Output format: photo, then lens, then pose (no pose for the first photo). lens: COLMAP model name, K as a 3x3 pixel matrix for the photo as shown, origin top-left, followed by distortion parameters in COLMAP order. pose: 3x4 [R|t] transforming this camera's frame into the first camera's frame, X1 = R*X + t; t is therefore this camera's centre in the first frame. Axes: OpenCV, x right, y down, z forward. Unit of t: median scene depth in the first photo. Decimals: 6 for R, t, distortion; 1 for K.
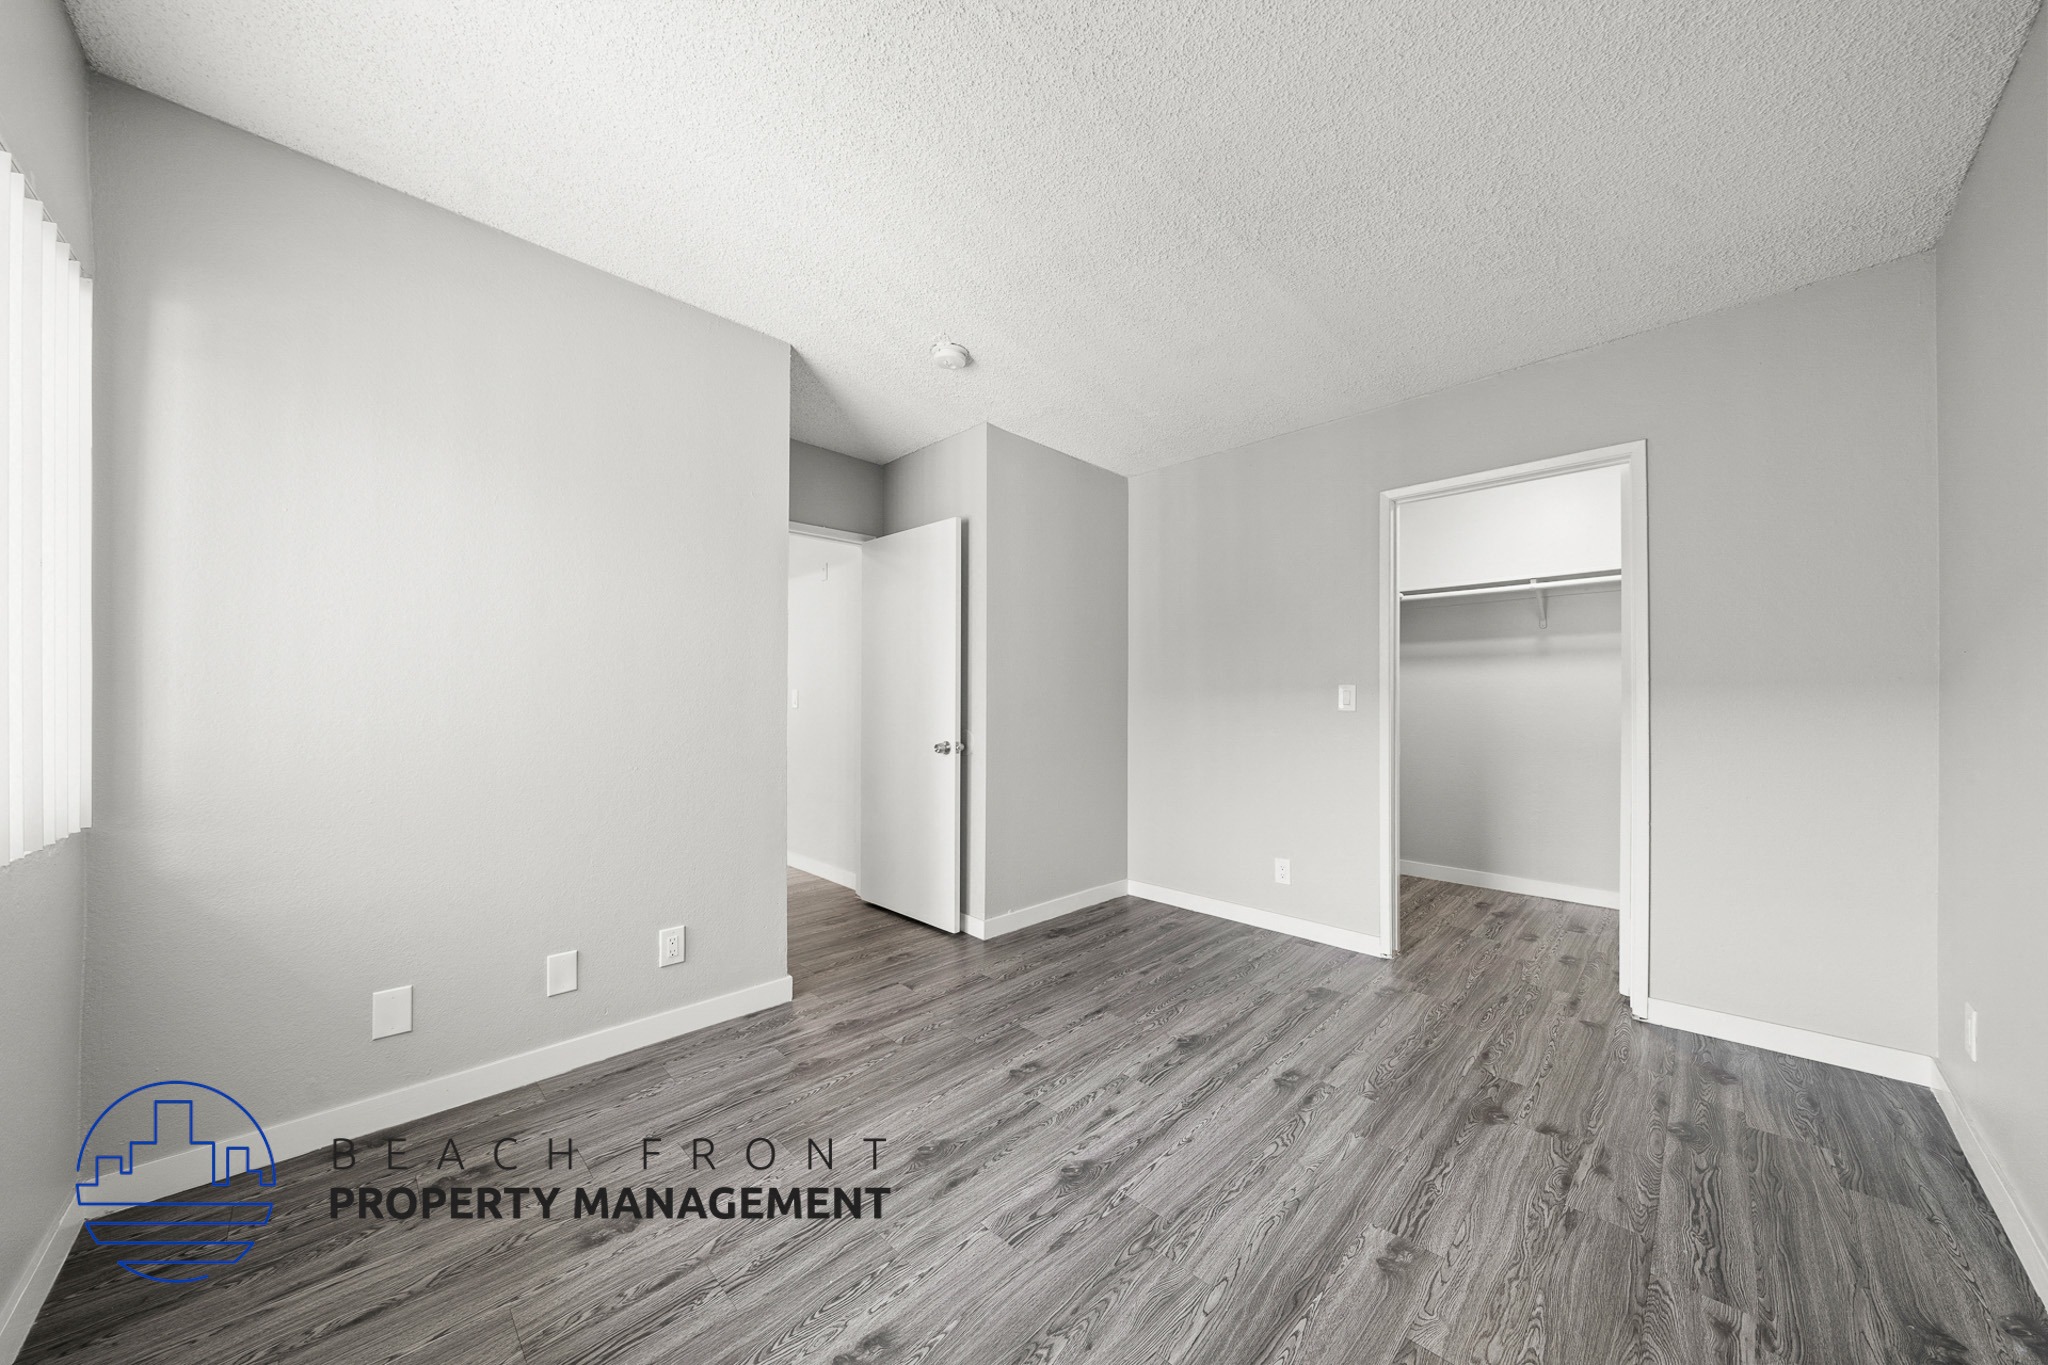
lens RADIAL K [[700.6, 0, 1009.0], [0, 700.6, 698.2], [0, 0, 1]] dist [-0.006998, -0.000044]
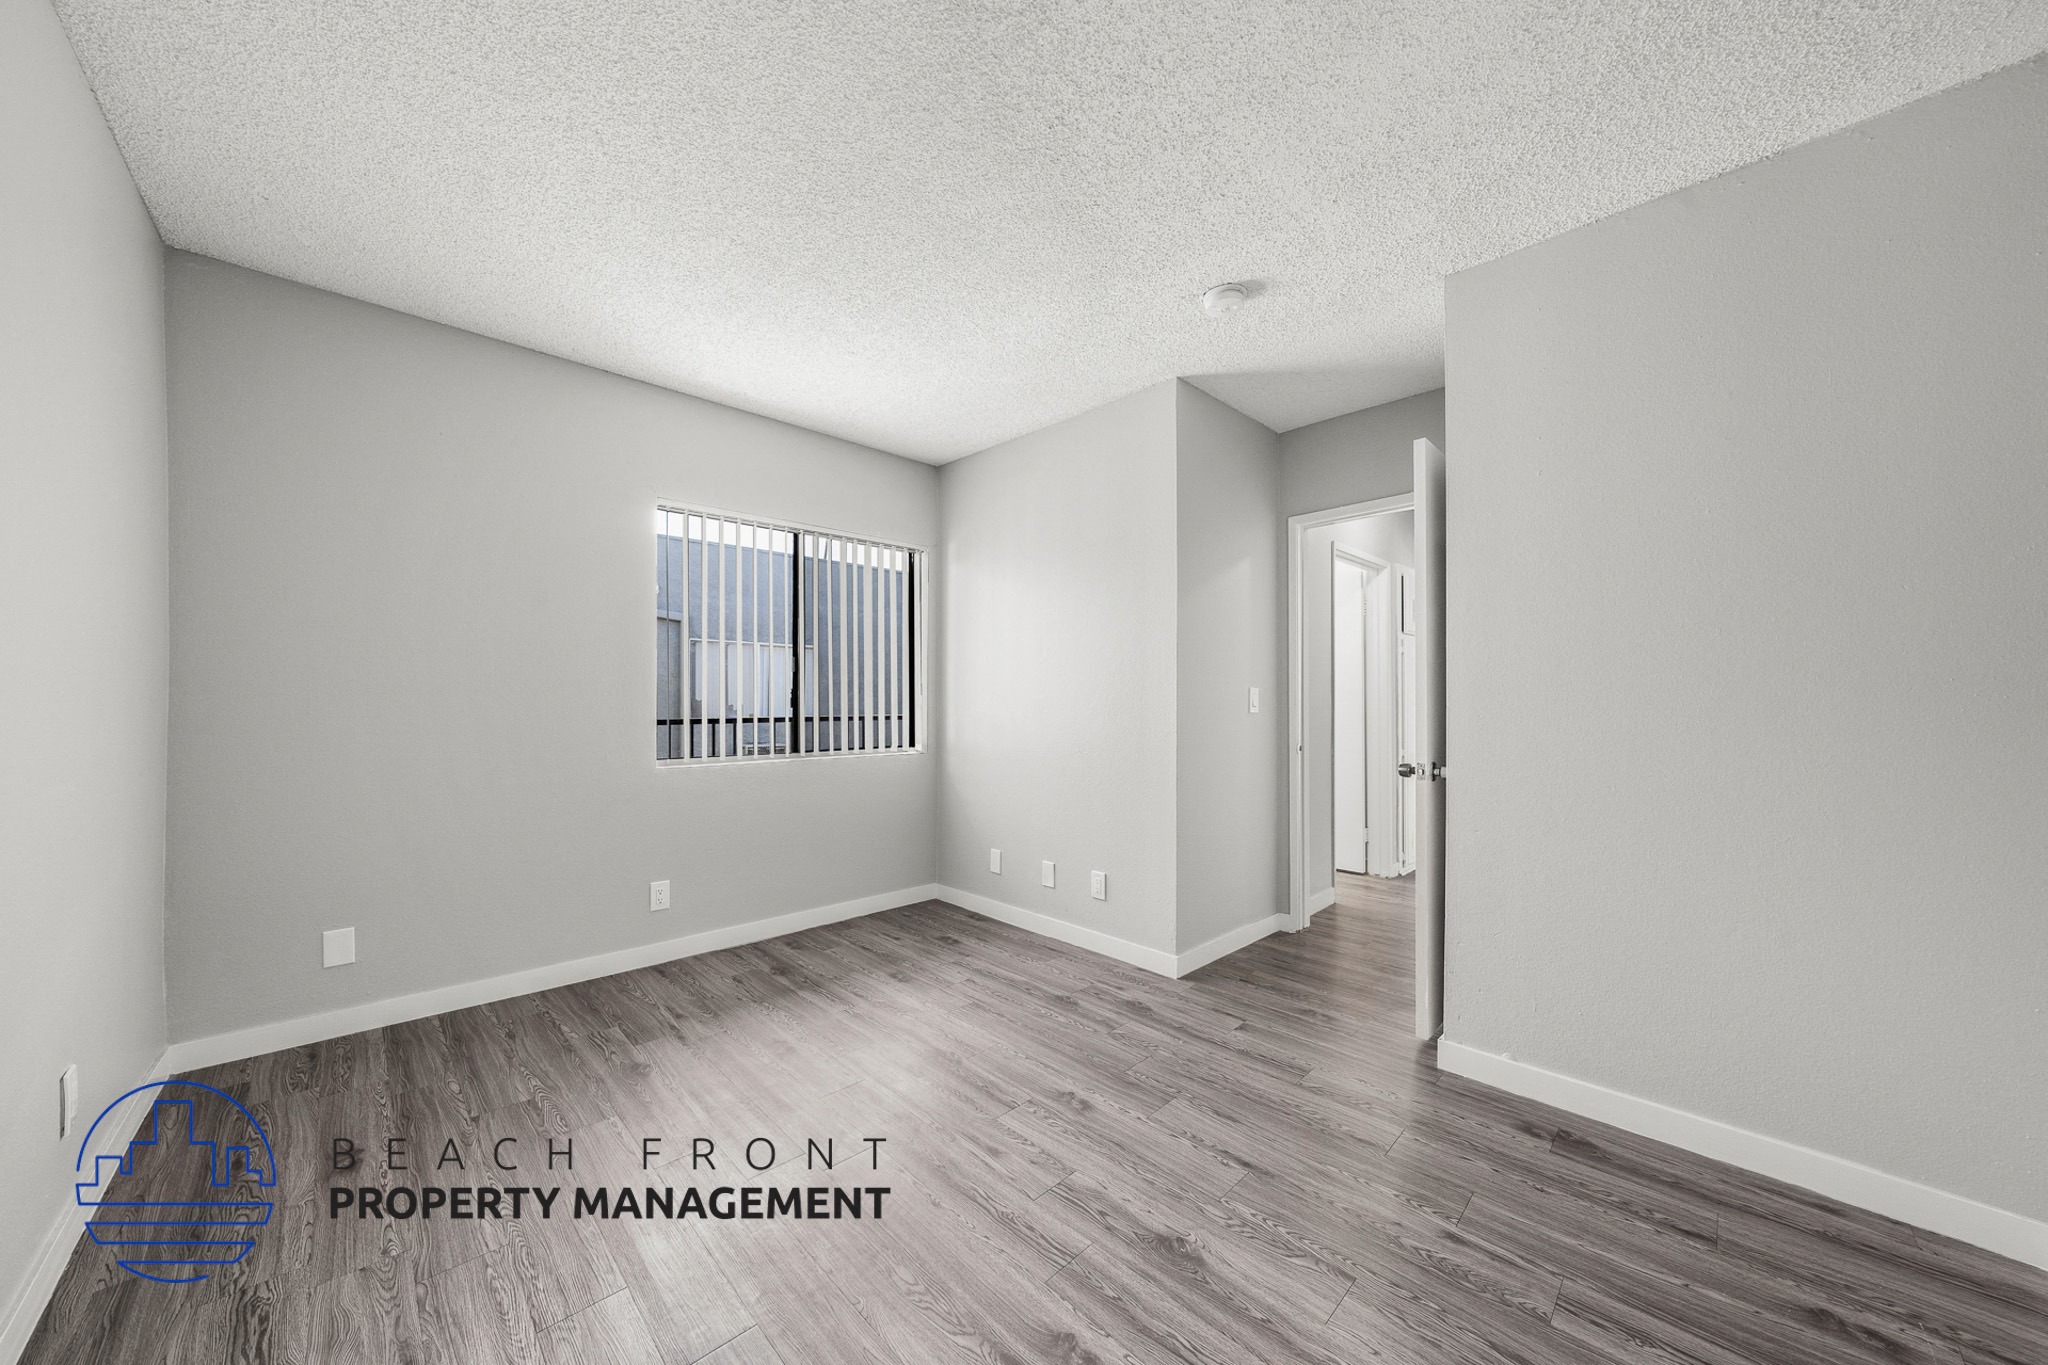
lens RADIAL K [[700.6, 0, 1013.6], [0, 700.6, 696.9], [0, 0, 1]] dist [-0.006998, -0.000044]
pose [[-0.012248, -0.009909, -0.999876, 1.054951], [0.002942, 0.999946, -0.009946, 0.005564], [0.999921, -0.003063, -0.012218, 1.028478]]
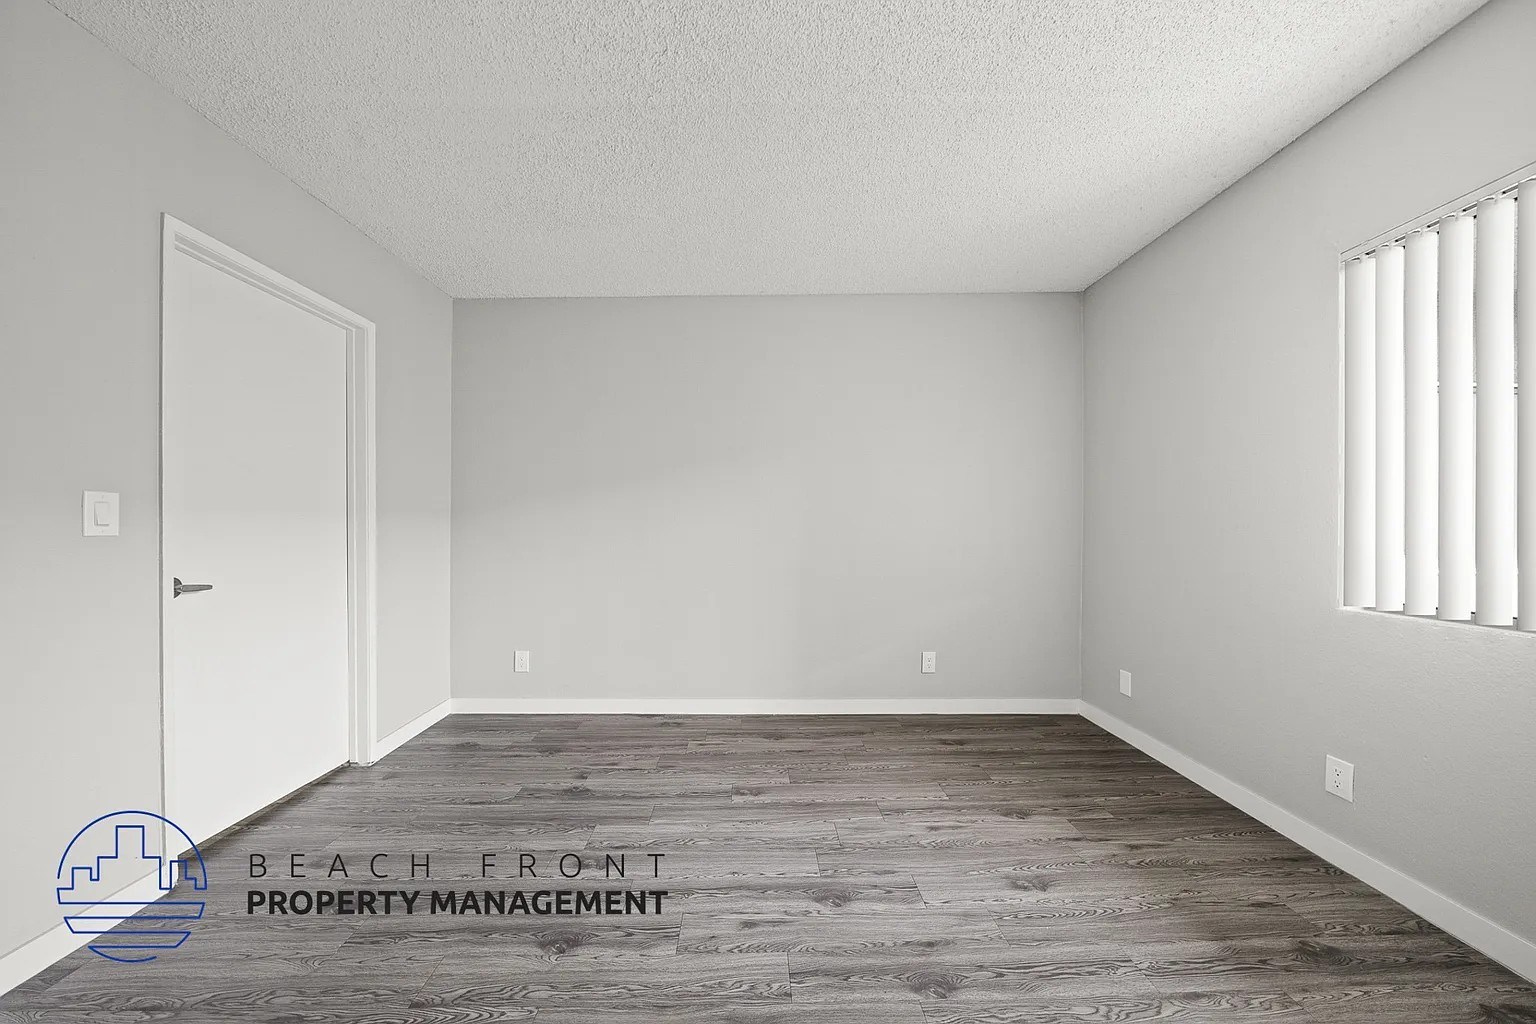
lens RADIAL K [[525.5, 0, 768.2], [0, 525.5, 521.3], [0, 0, 1]] dist [-0.006998, -0.000044]
pose [[-0.738338, -0.000067, 0.674431, -0.390129], [-0.006628, 0.999952, -0.007156, 0.007136], [-0.674398, -0.009754, -0.738304, 1.537272]]
